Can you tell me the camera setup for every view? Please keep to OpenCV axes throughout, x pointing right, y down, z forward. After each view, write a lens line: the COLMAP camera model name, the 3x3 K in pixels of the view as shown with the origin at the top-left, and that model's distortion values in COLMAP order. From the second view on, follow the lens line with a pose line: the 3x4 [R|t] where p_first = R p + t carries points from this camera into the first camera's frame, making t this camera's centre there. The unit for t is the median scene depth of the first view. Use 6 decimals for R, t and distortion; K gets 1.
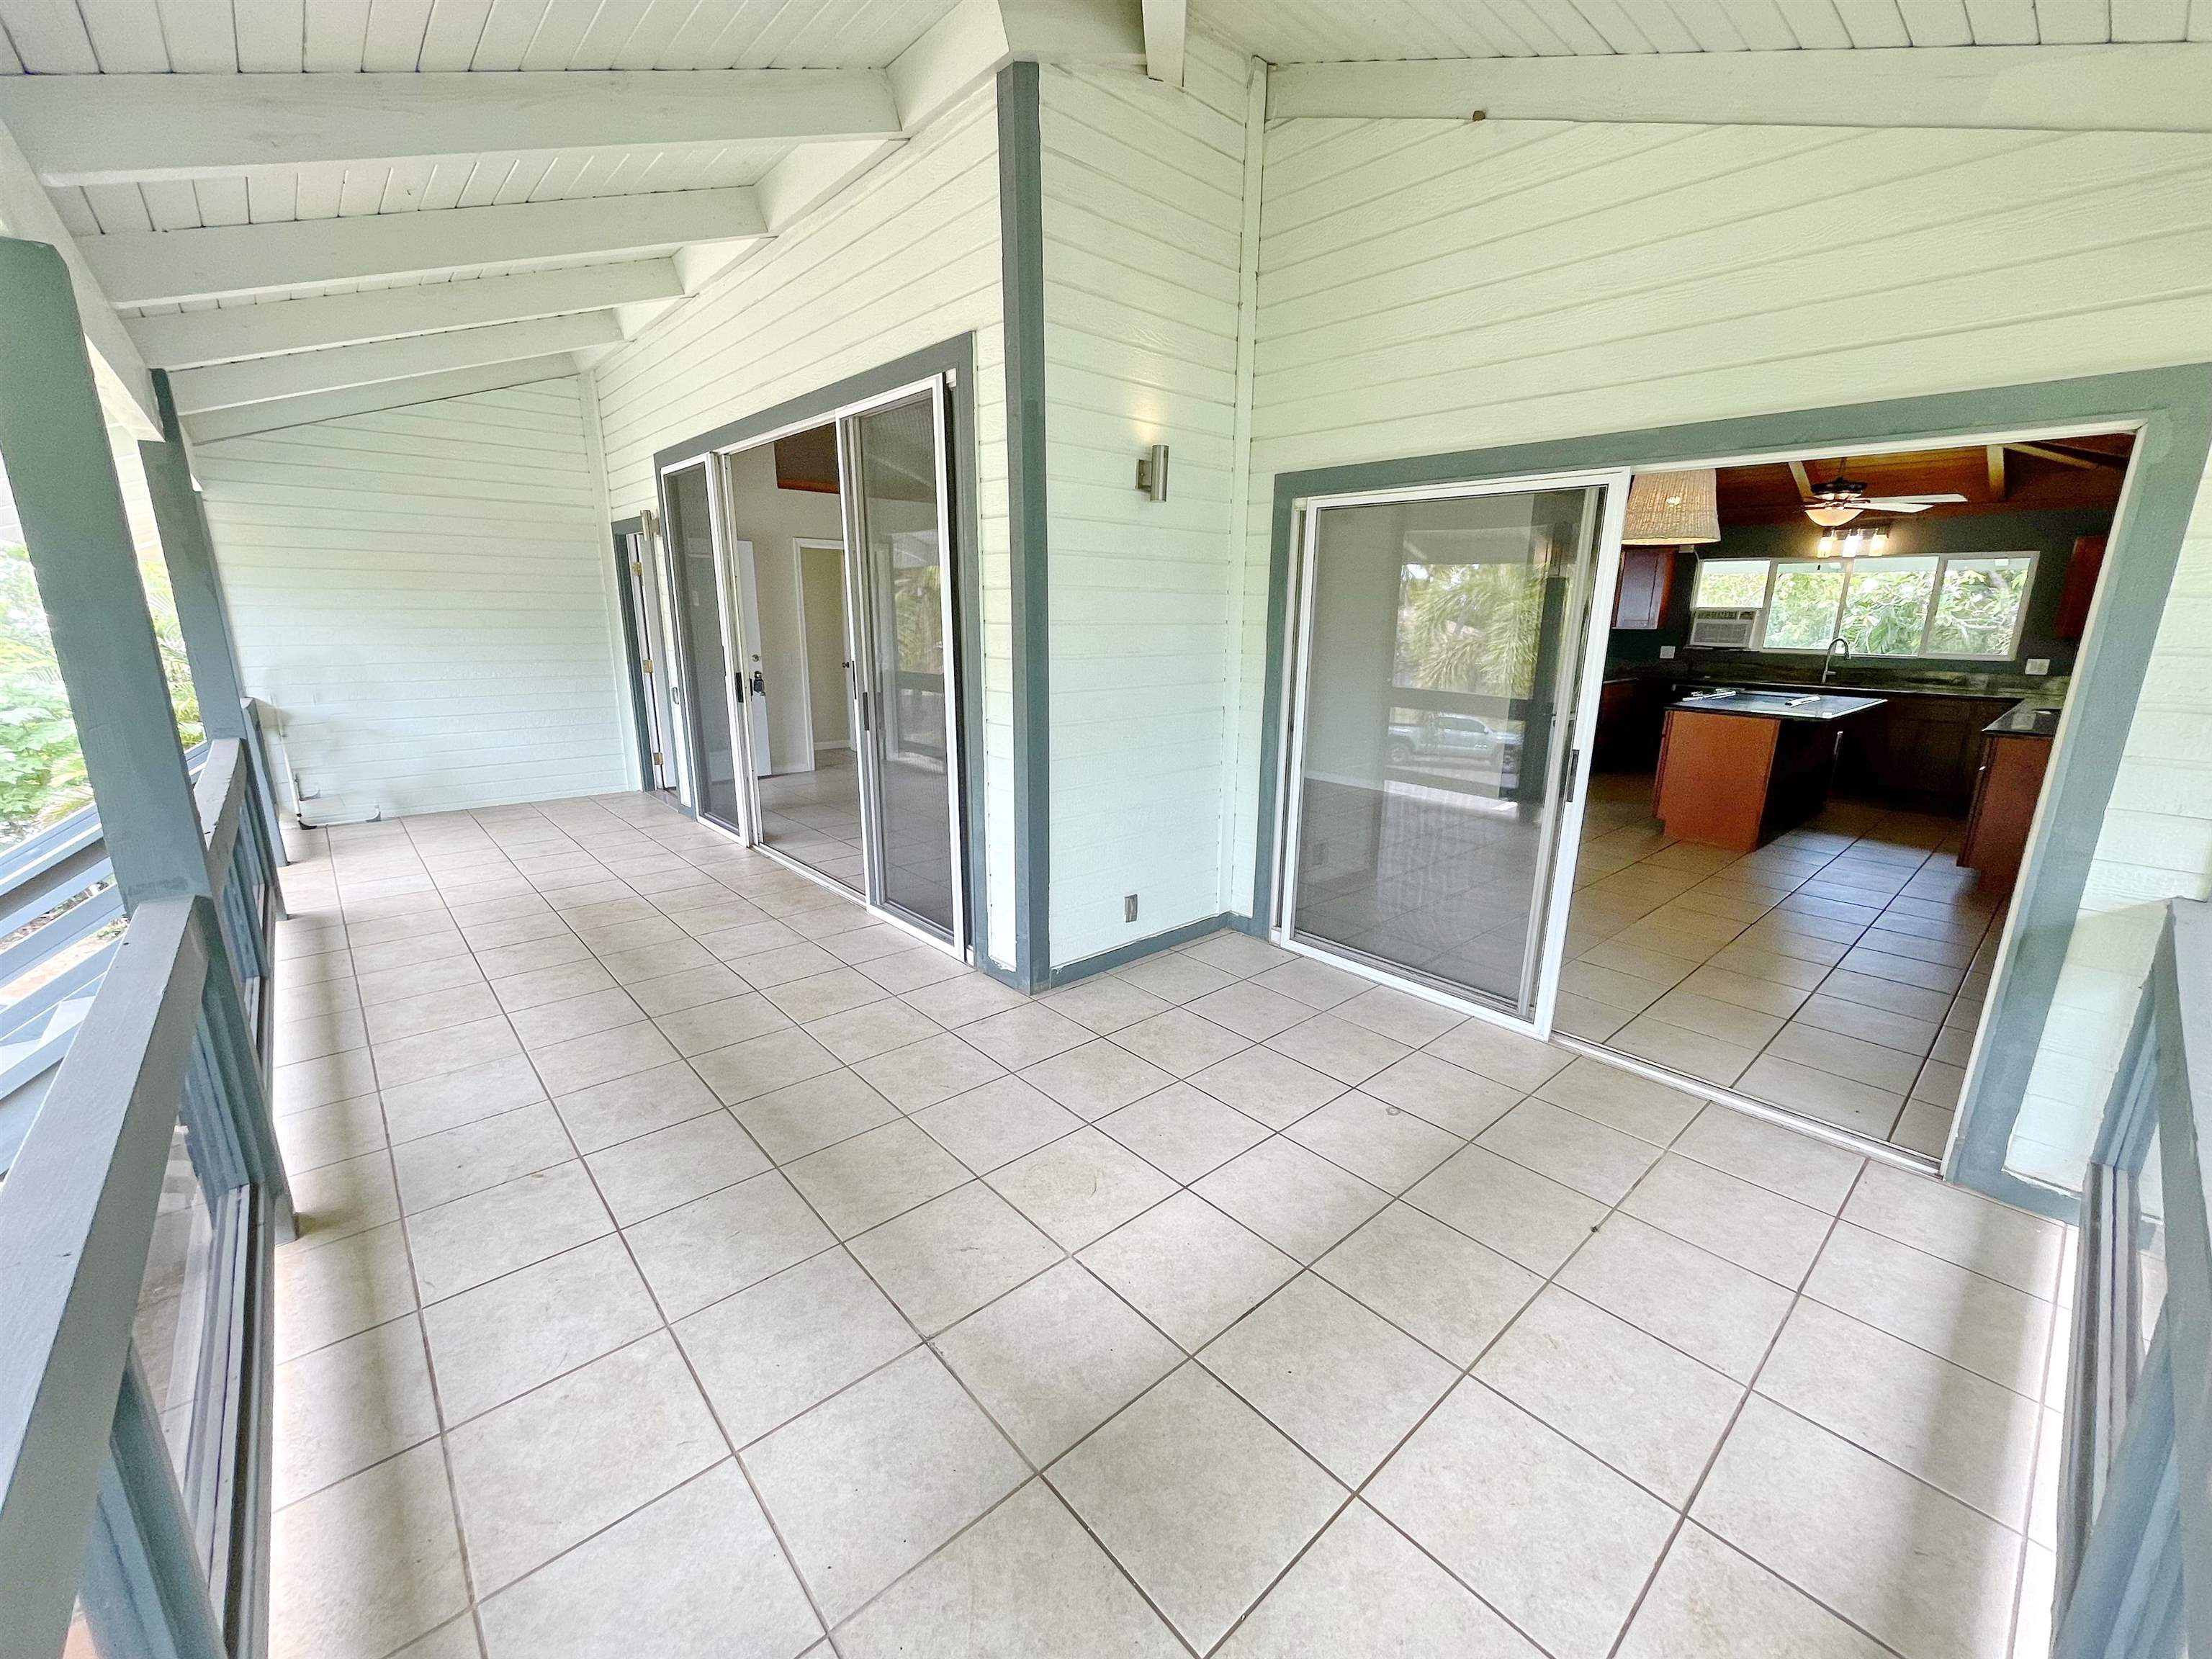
lens RADIAL K [[895.7, 0, 1098.7], [0, 895.7, 829.4], [0, 0, 1]] dist [-0.002992, 0.000029]
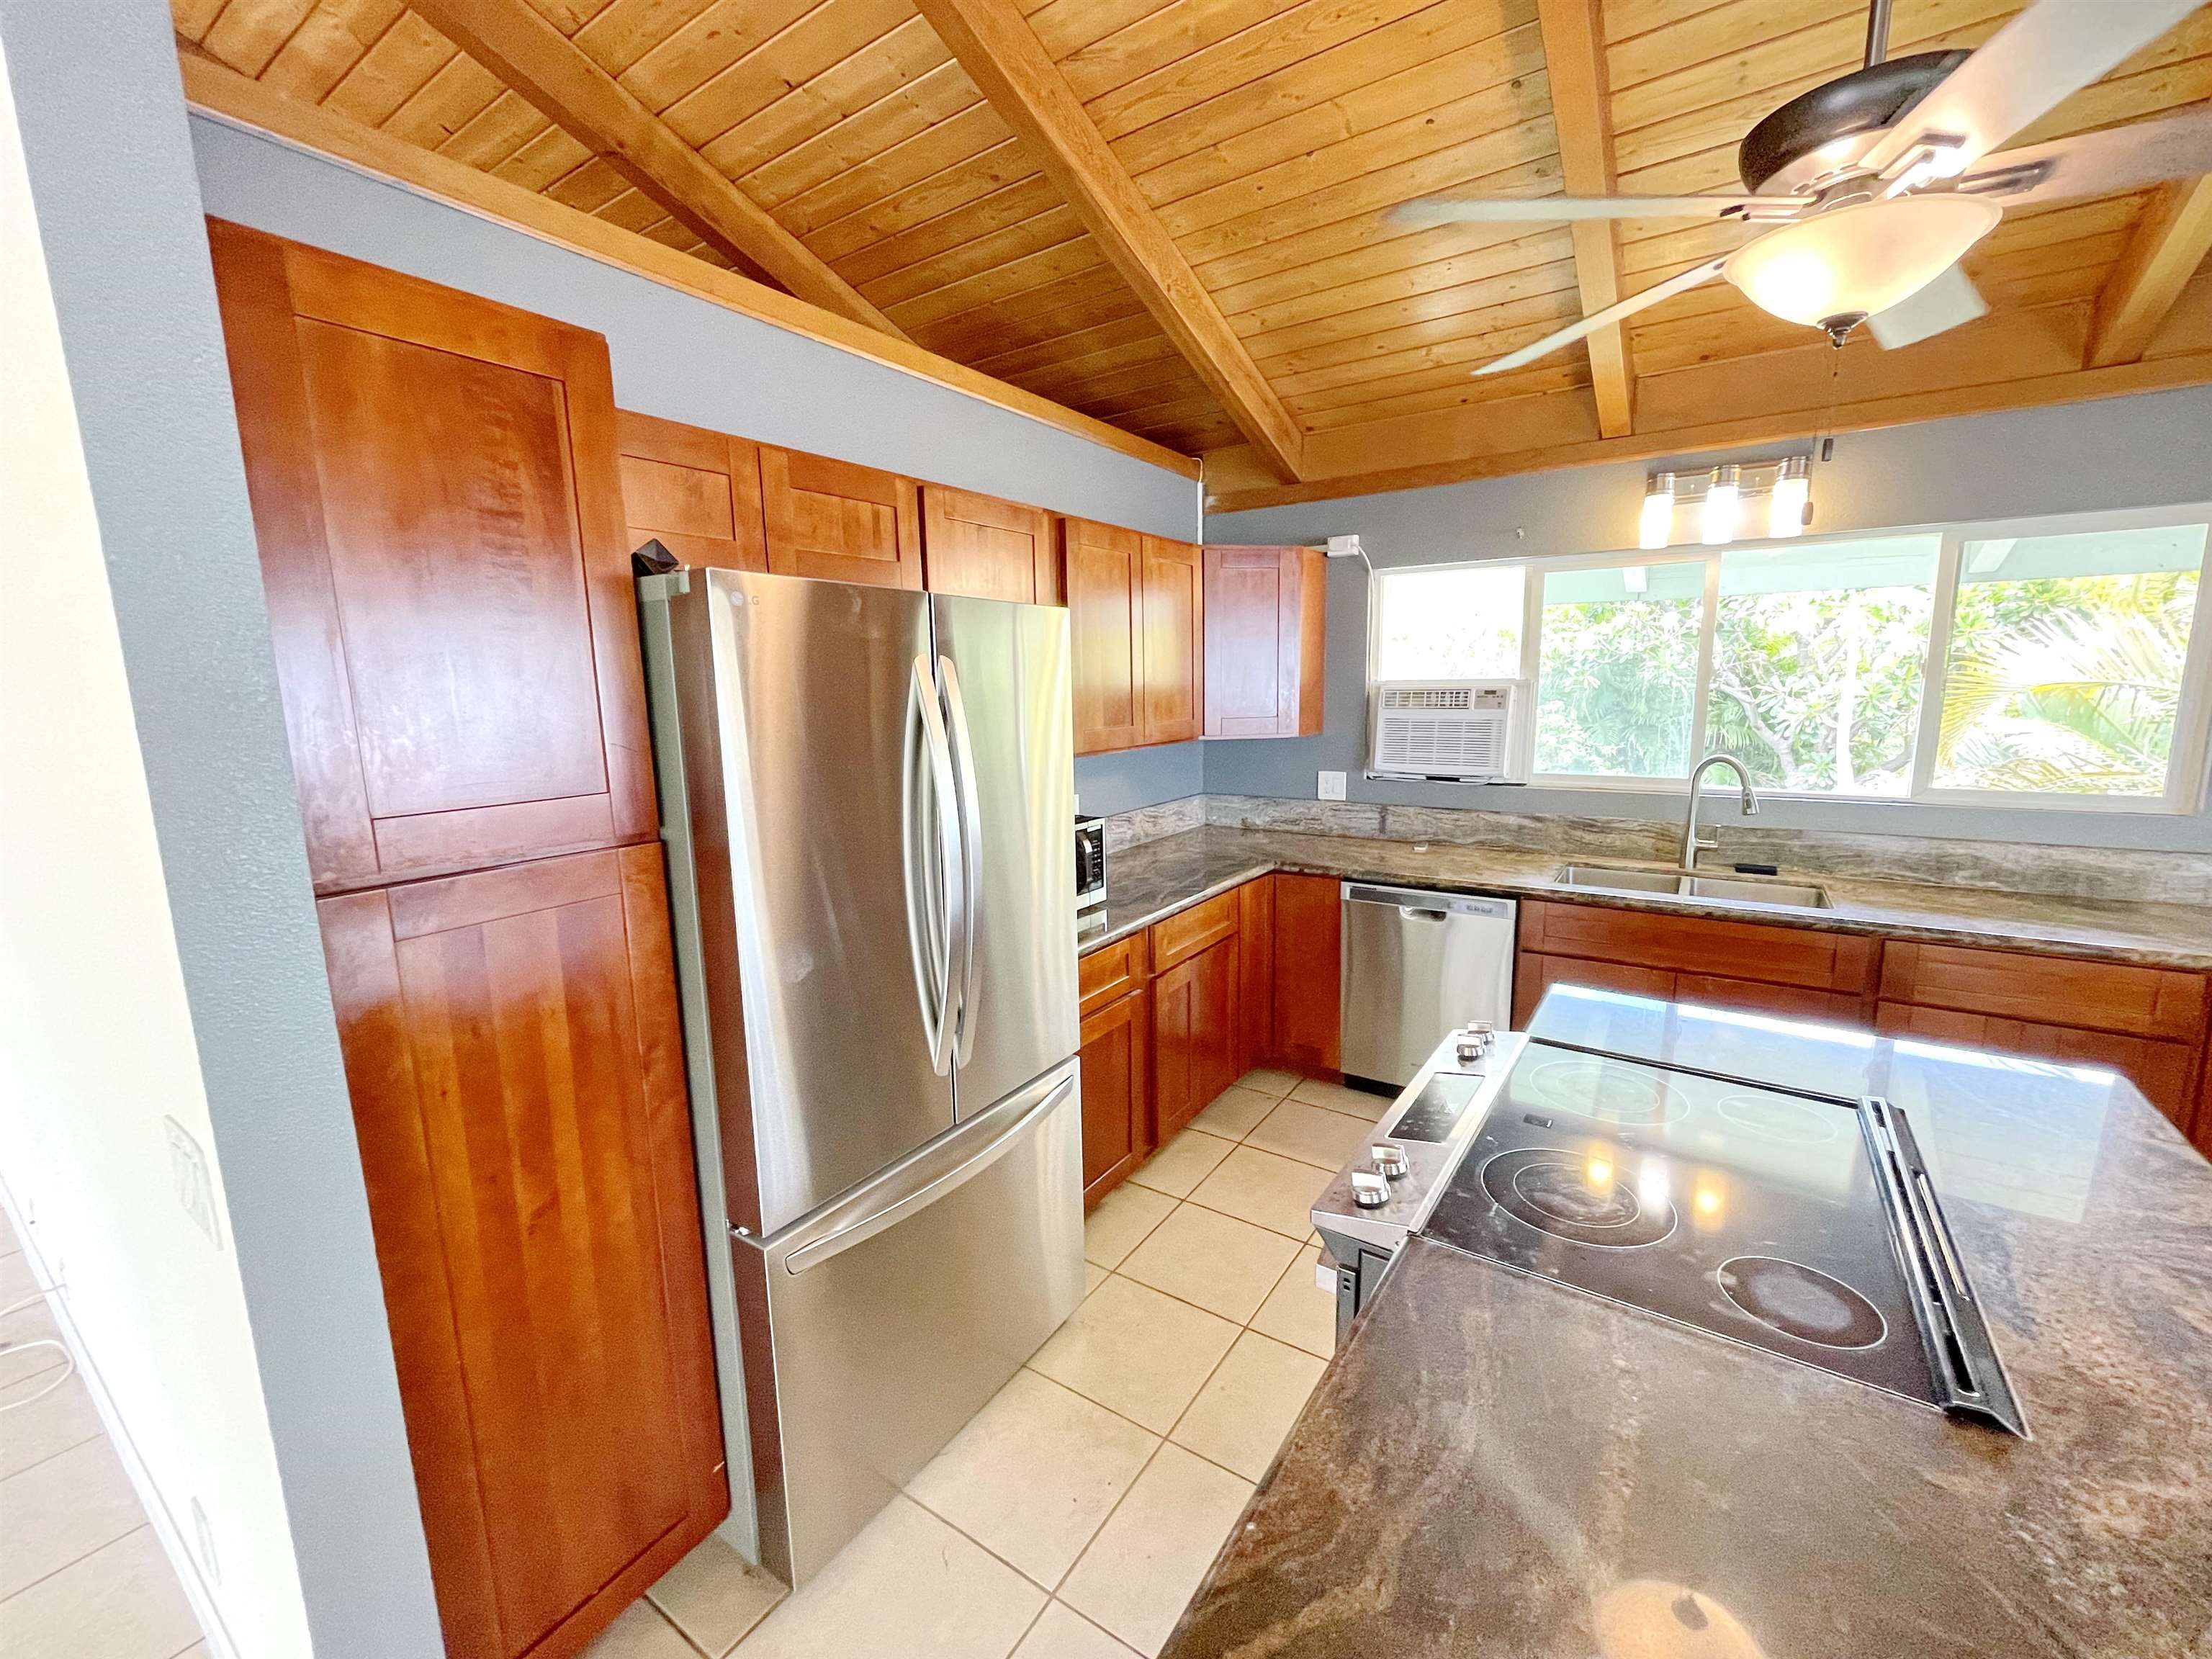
lens RADIAL K [[895.7, 0, 1102.7], [0, 895.7, 825.6], [0, 0, 1]] dist [-0.002992, 0.000029]
pose [[0.967922, -0.068354, 0.241775, 0.477428], [0.088105, 0.993518, -0.071835, -0.177650], [-0.235298, 0.090832, 0.967670, 0.689578]]
